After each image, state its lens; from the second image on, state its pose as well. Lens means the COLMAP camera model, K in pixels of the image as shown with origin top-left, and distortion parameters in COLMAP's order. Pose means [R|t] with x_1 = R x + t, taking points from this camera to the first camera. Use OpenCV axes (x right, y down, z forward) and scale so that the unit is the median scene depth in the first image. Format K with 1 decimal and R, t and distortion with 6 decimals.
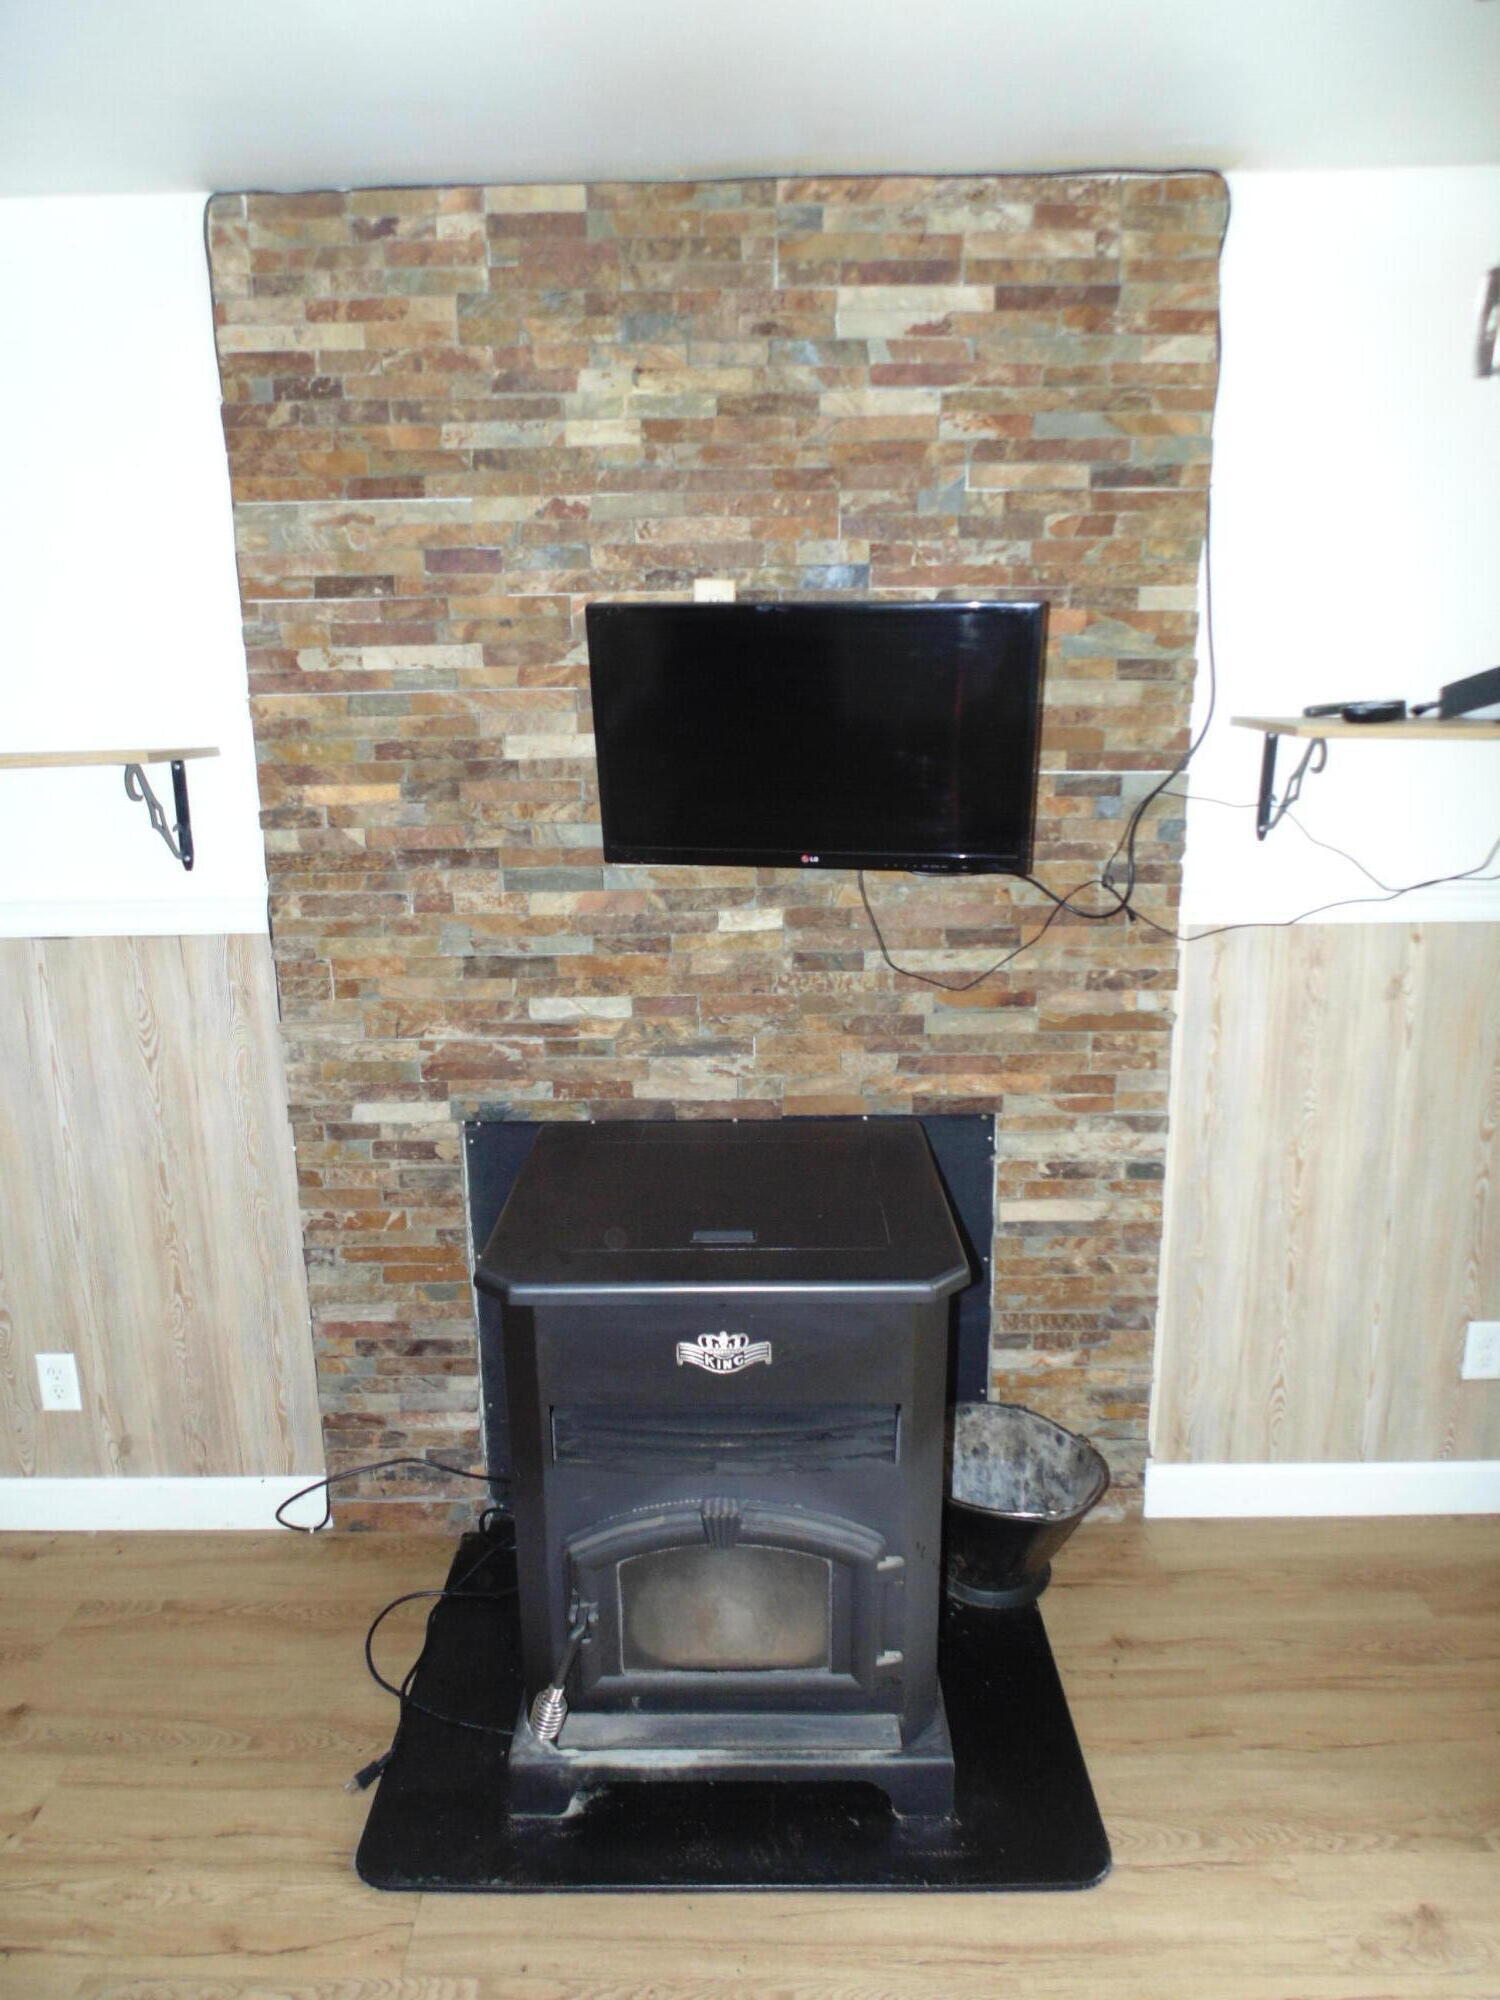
lens RADIAL K [[1334.9, 0, 750.0], [0, 1334.9, 1000.0], [0, 0, 1]] dist [-0.009197, -0.003667]
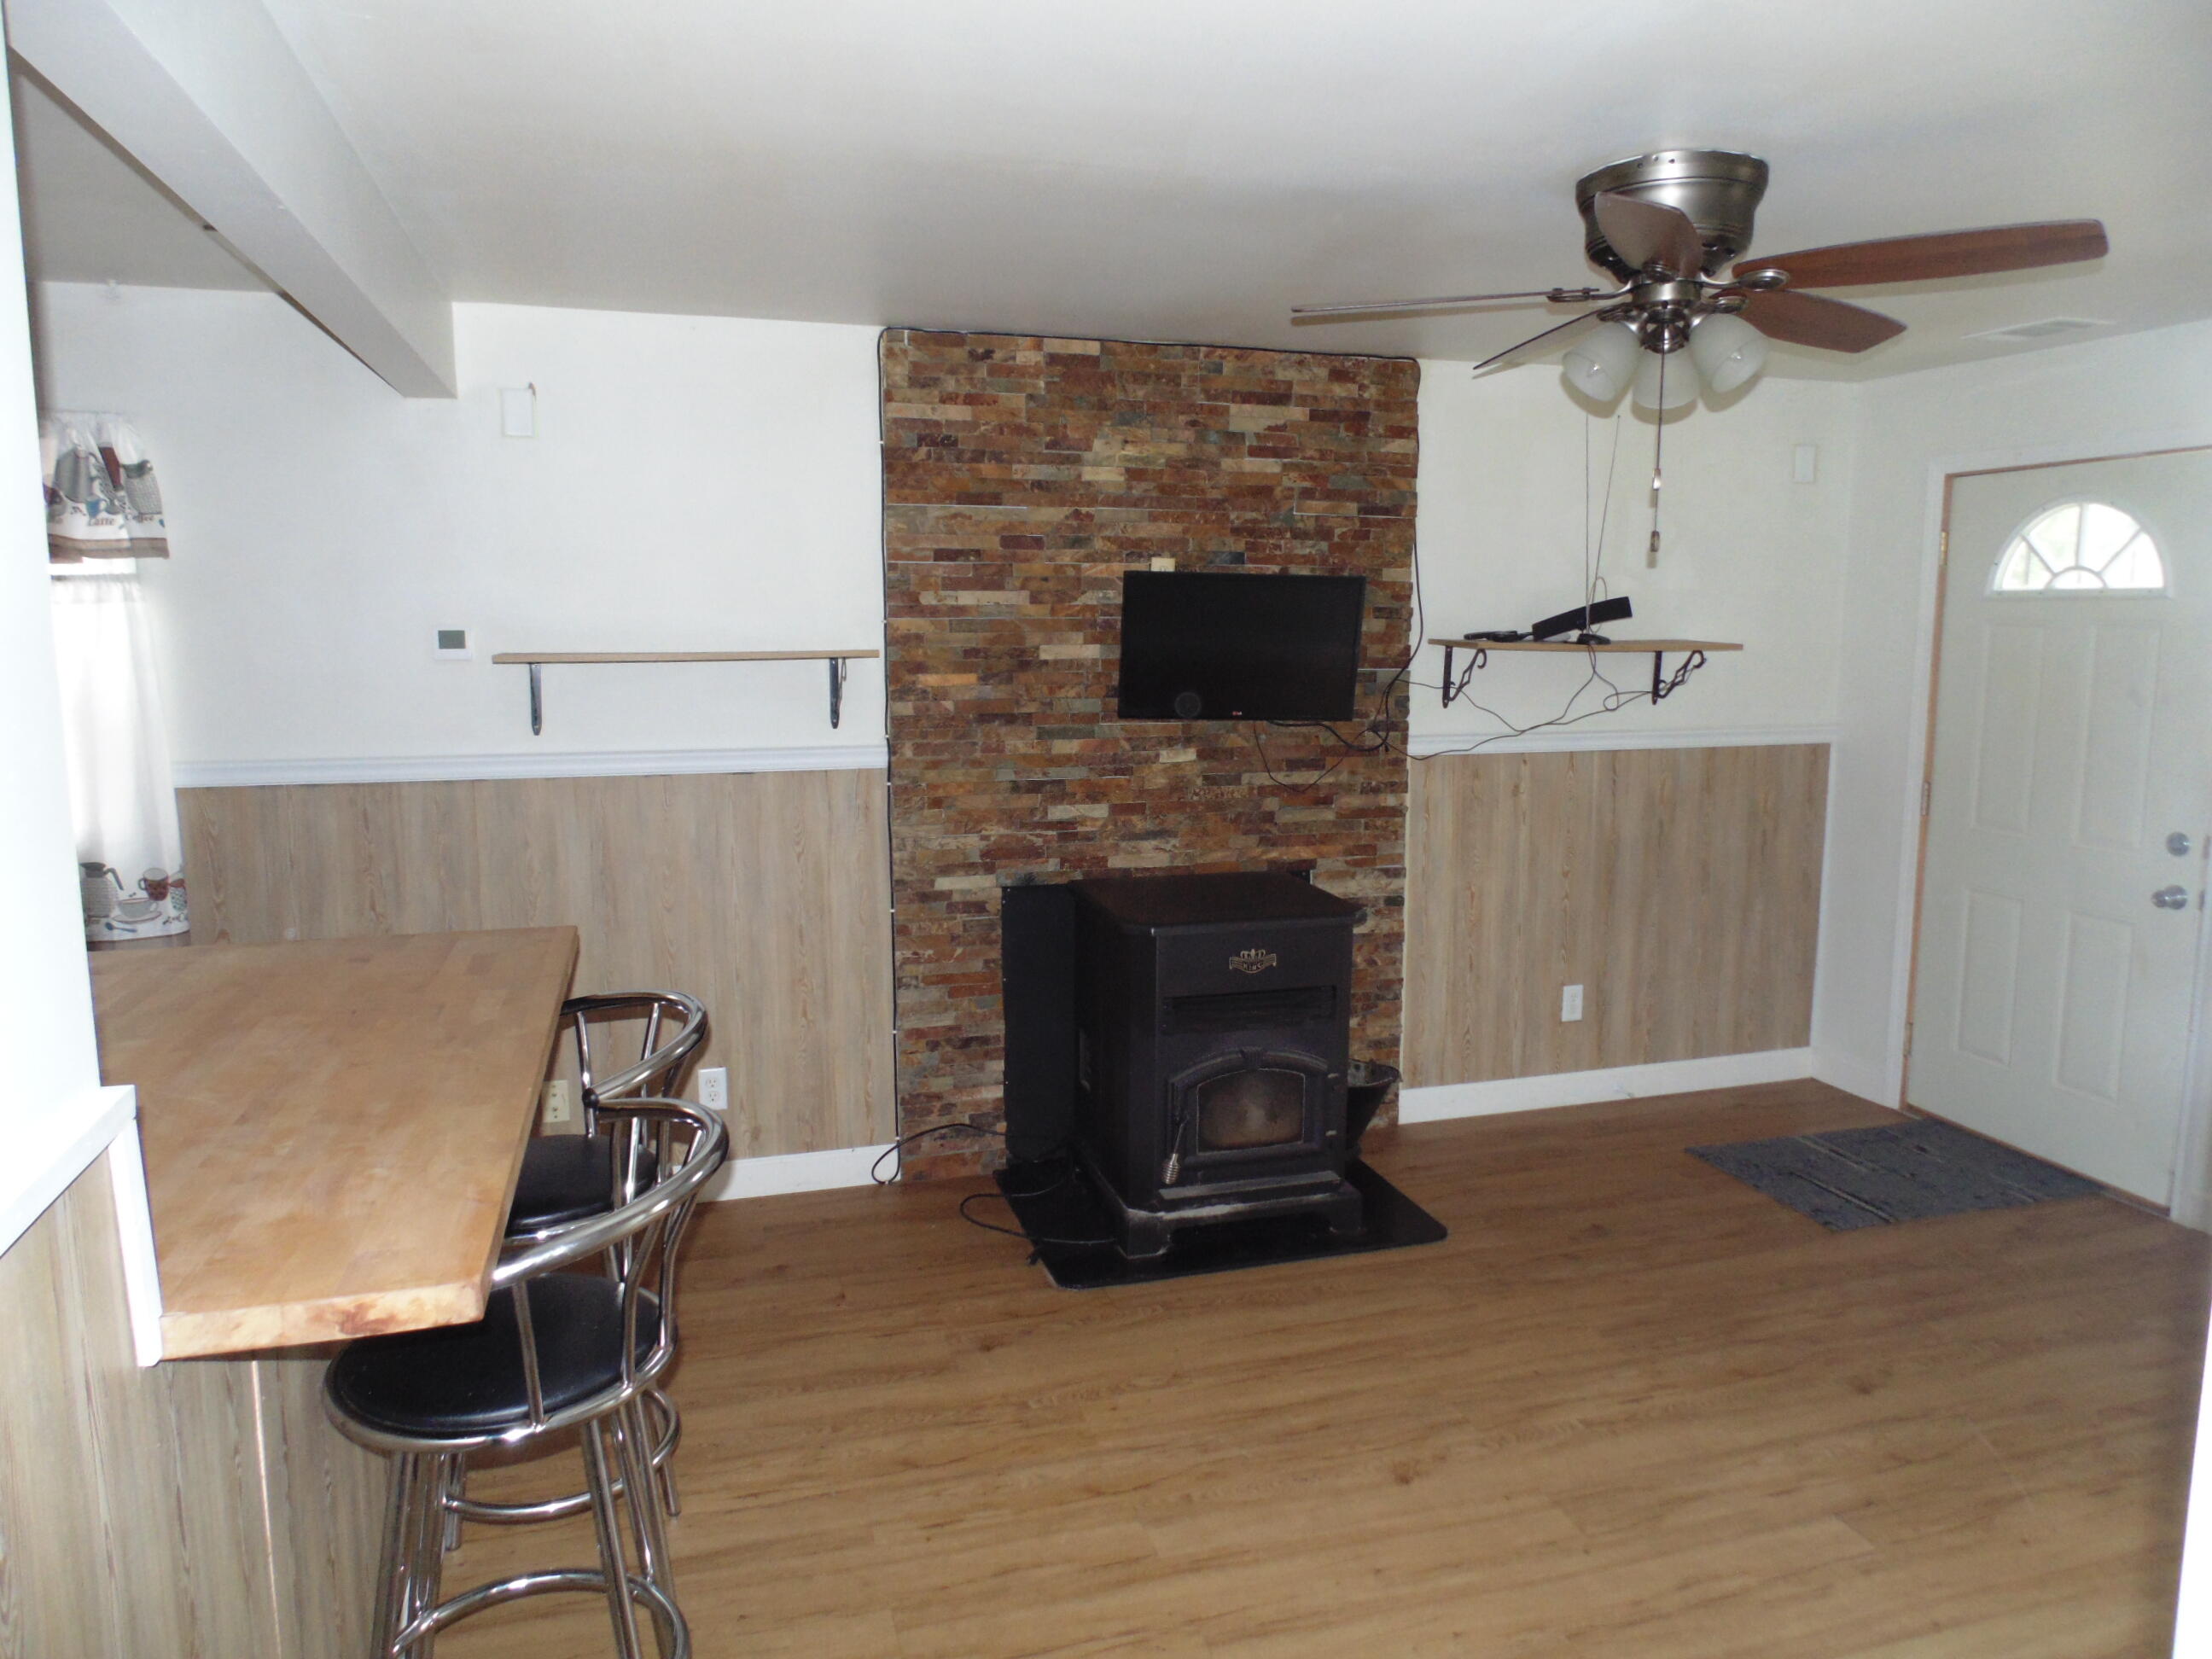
lens RADIAL K [[1476.4, 0, 1119.5], [0, 1476.4, 826.2], [0, 0, 1]] dist [-0.009197, -0.003667]
pose [[0.953086, -0.025693, 0.301609, -0.641856], [0.056920, 0.993829, -0.095207, 0.204078], [-0.297301, 0.107908, 0.948666, -0.739842]]
